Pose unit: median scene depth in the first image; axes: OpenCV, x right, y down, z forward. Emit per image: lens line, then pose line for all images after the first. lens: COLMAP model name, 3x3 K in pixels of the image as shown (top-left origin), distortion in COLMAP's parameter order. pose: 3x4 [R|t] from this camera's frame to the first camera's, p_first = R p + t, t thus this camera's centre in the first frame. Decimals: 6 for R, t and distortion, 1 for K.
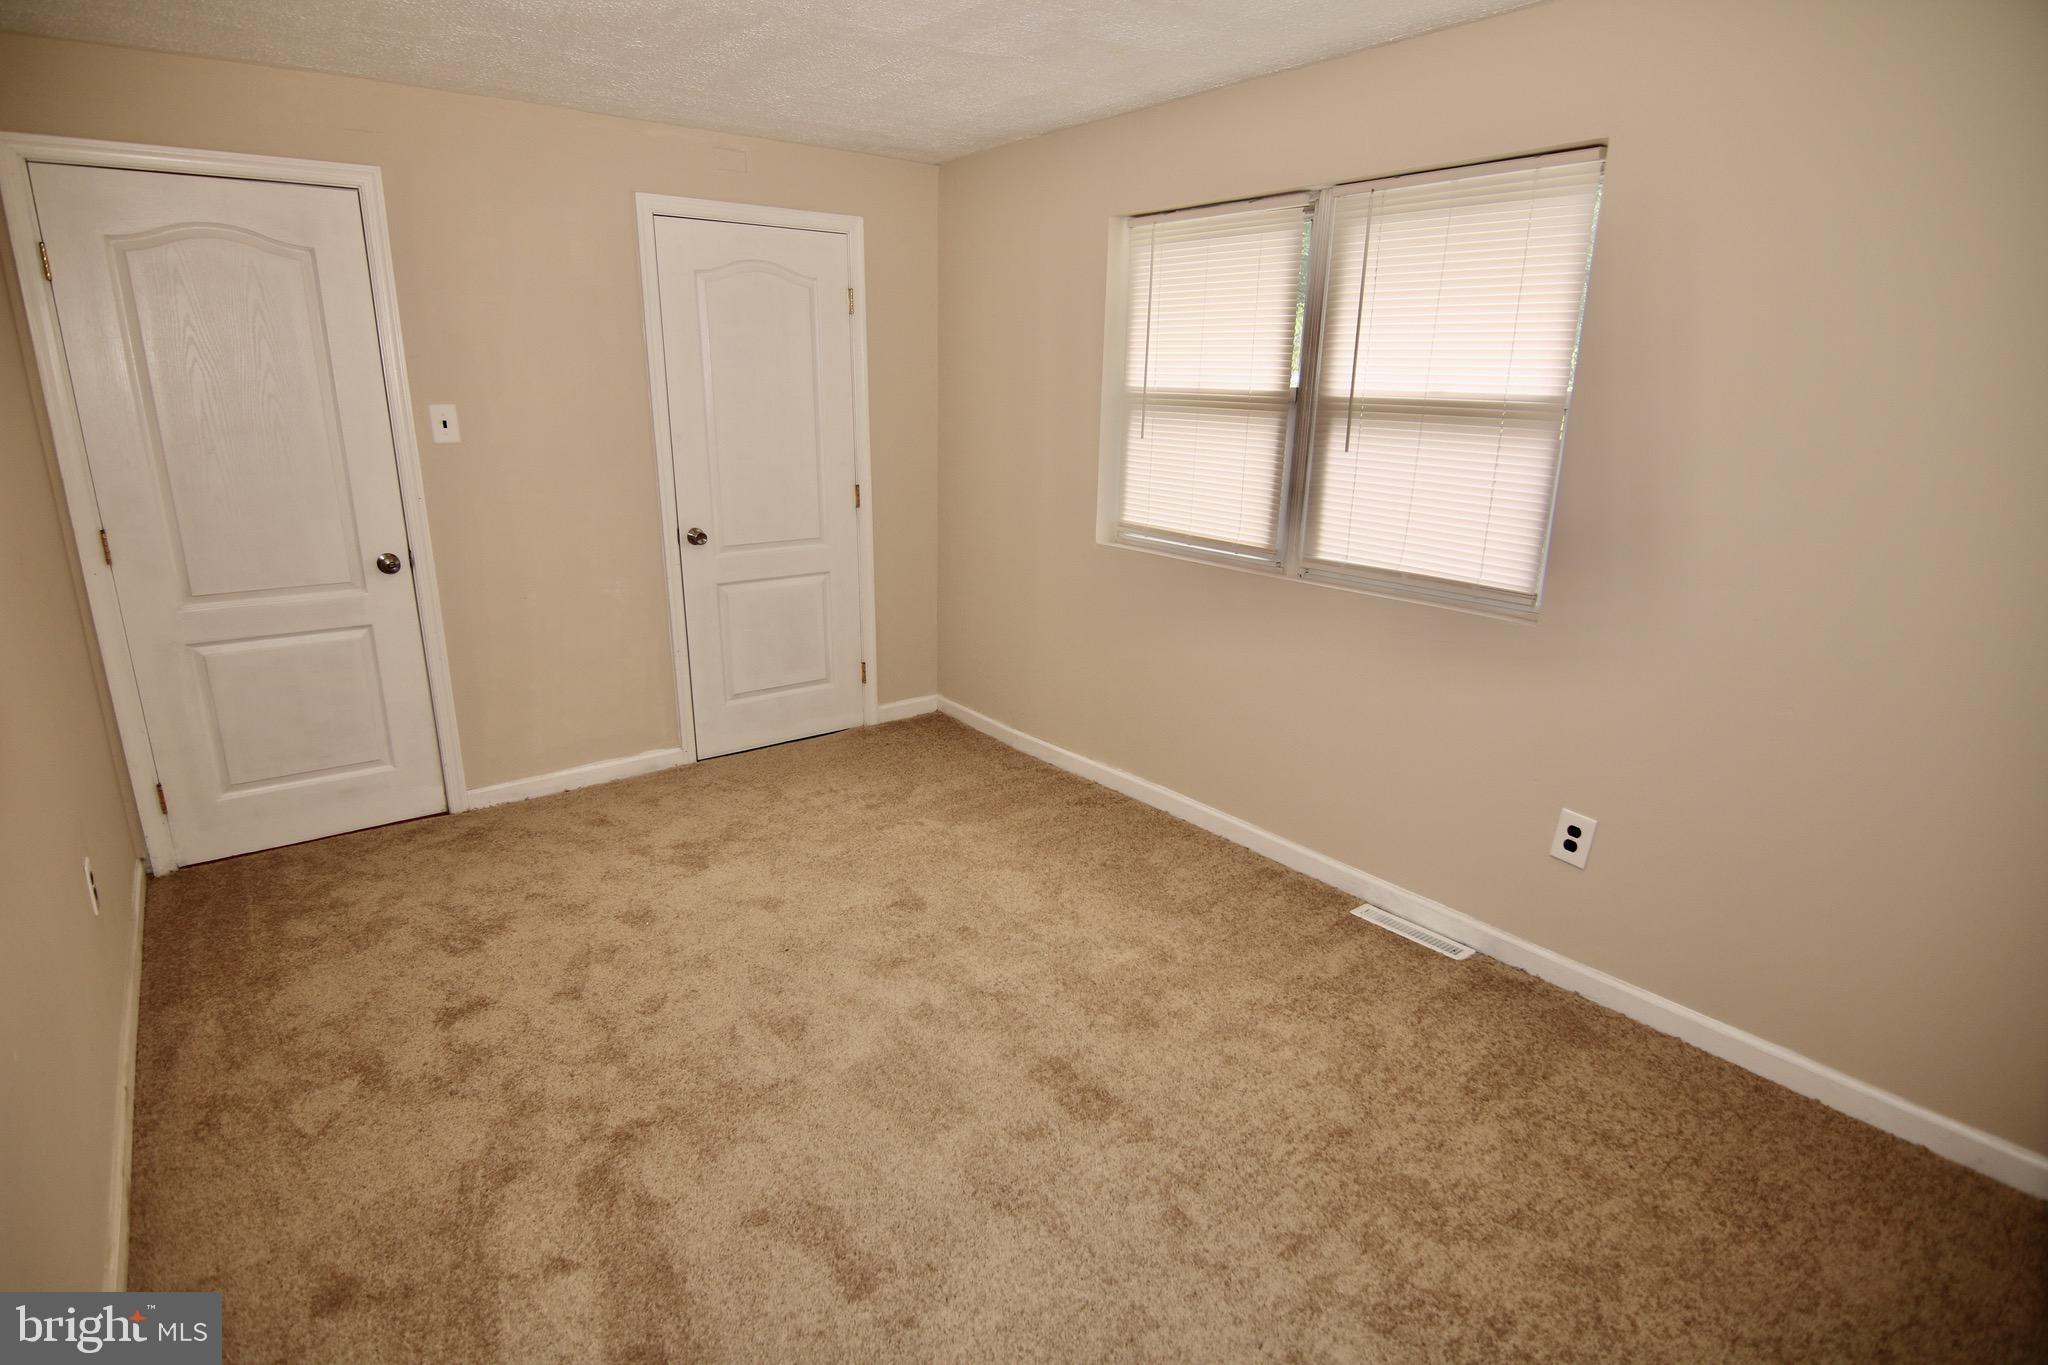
lens RADIAL K [[1046.2, 0, 1014.9], [0, 1046.2, 690.2], [0, 0, 1]] dist [-0.002007, -0.015554]
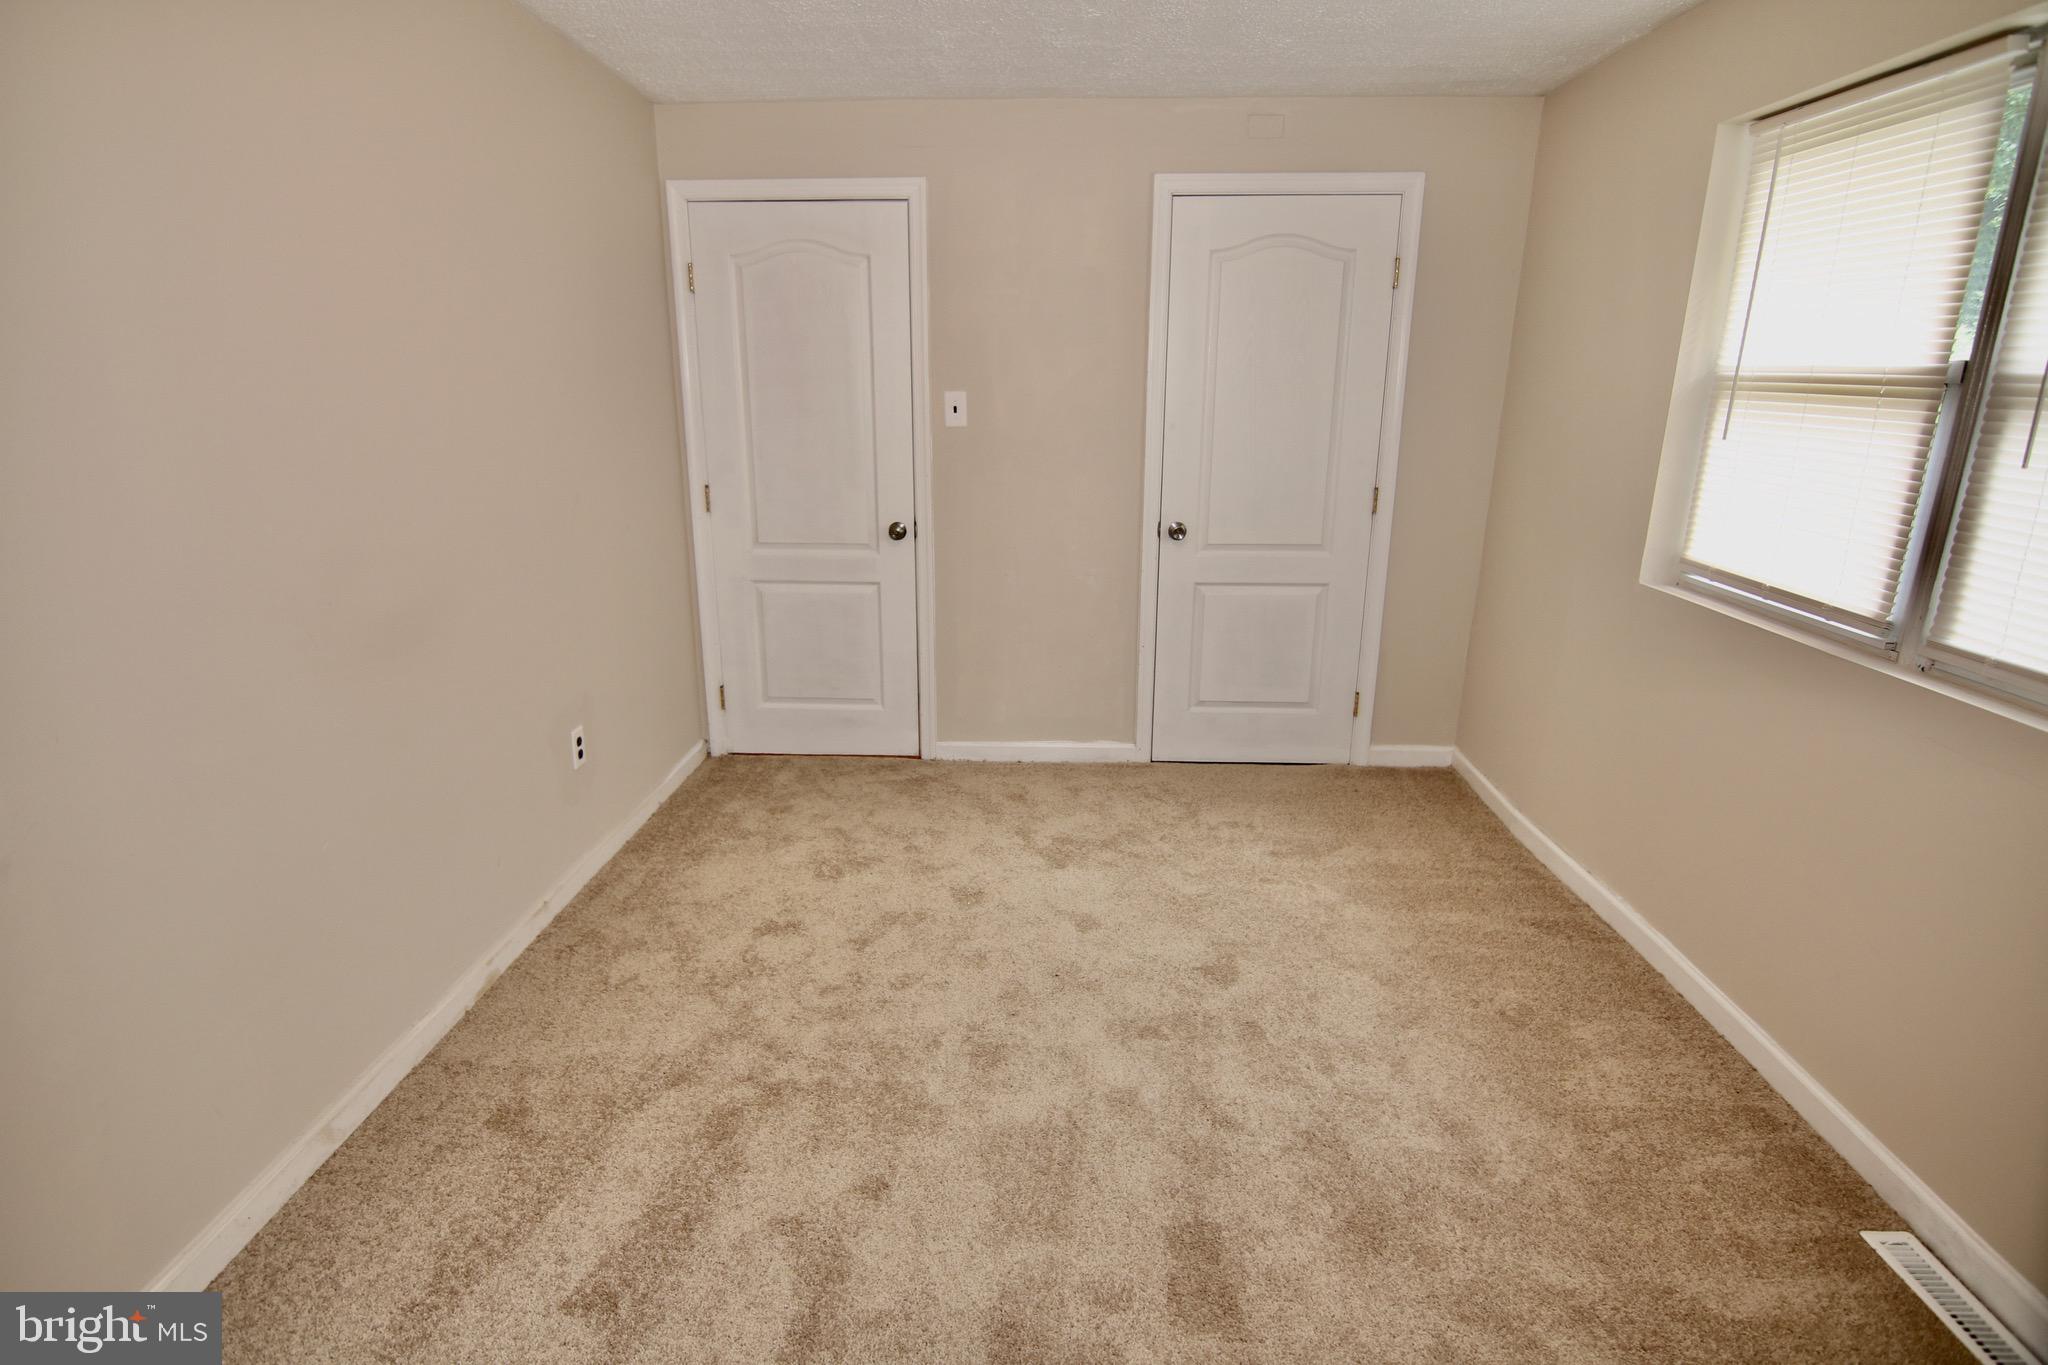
lens RADIAL K [[1046.2, 0, 1014.9], [0, 1046.2, 690.2], [0, 0, 1]] dist [-0.002007, -0.015554]
pose [[0.765620, 0.172263, -0.619800, 0.238338], [-0.174914, 0.982925, 0.057121, -0.038639], [0.619057, 0.064678, 0.782678, 0.198463]]
